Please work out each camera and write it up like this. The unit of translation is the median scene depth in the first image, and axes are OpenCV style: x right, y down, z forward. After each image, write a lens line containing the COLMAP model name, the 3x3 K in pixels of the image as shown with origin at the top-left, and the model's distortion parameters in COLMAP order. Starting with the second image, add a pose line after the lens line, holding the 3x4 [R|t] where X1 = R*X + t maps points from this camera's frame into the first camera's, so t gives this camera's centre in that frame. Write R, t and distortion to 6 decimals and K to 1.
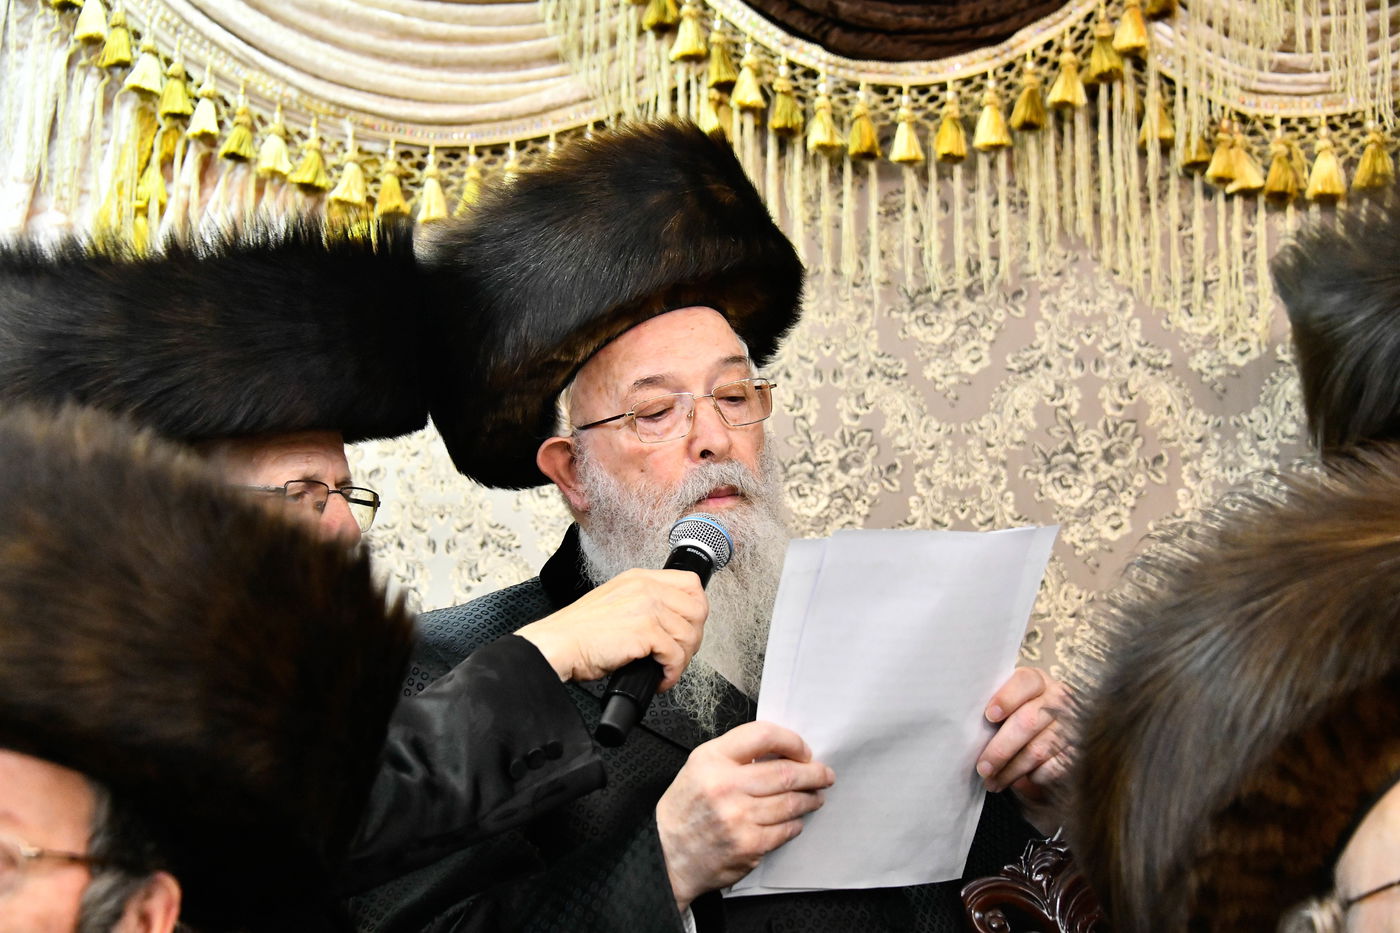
lens RADIAL K [[3138.1, 0, 703.7], [0, 3138.1, 477.0], [0, 0, 1]] dist [0.689087, 0.000000]
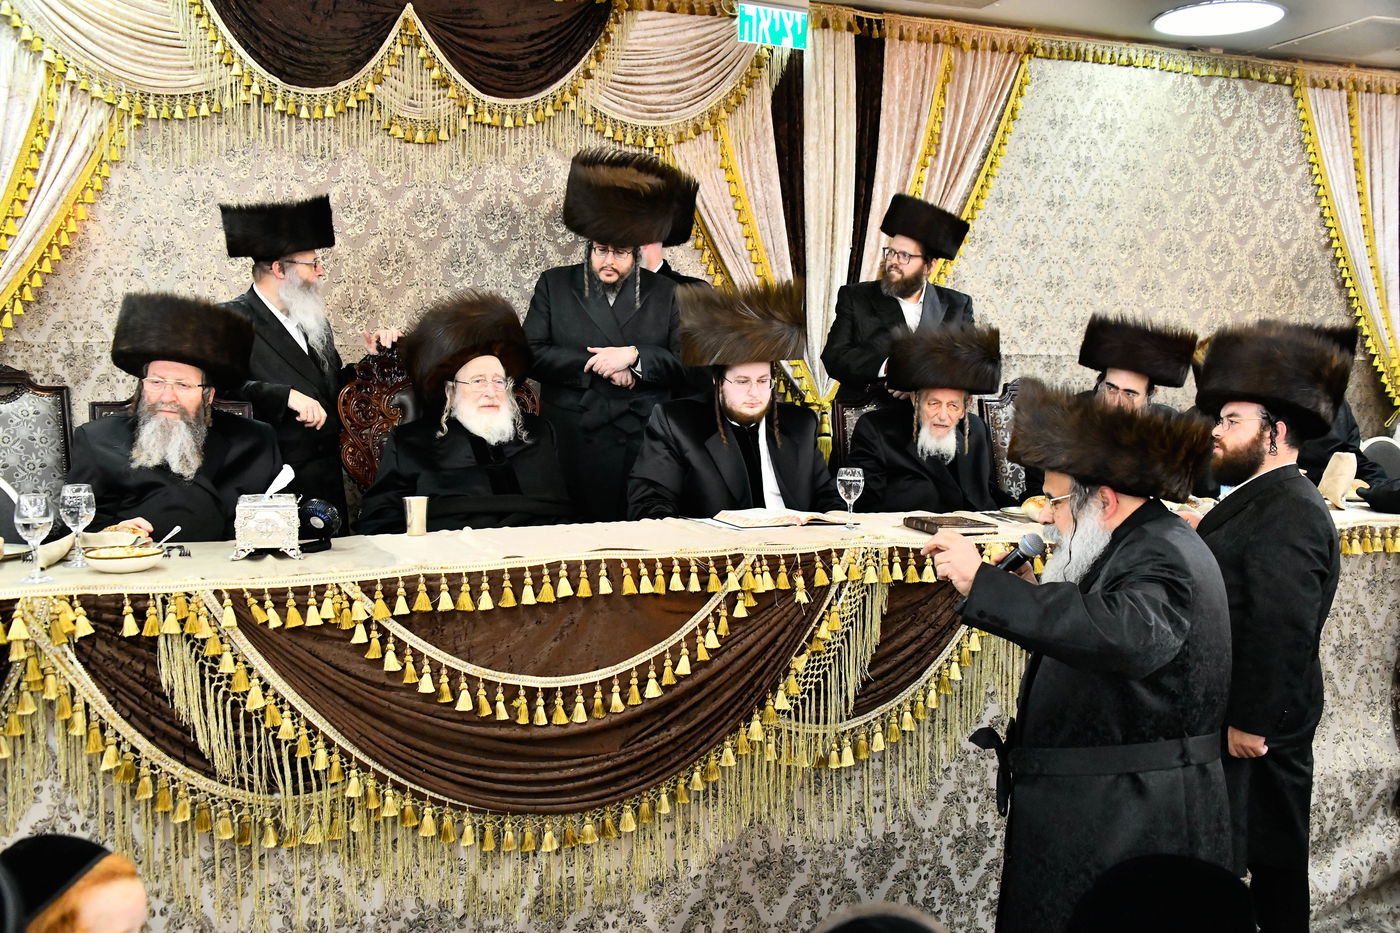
lens RADIAL K [[1291.5, 0, 692.4], [0, 1291.5, 474.8], [0, 0, 1]] dist [-0.015073, 0.000000]
pose [[0.875198, -0.031871, 0.482714, -0.252565], [-0.141672, 0.937195, 0.318740, -0.240223], [-0.462555, -0.347347, 0.815716, -0.459908]]
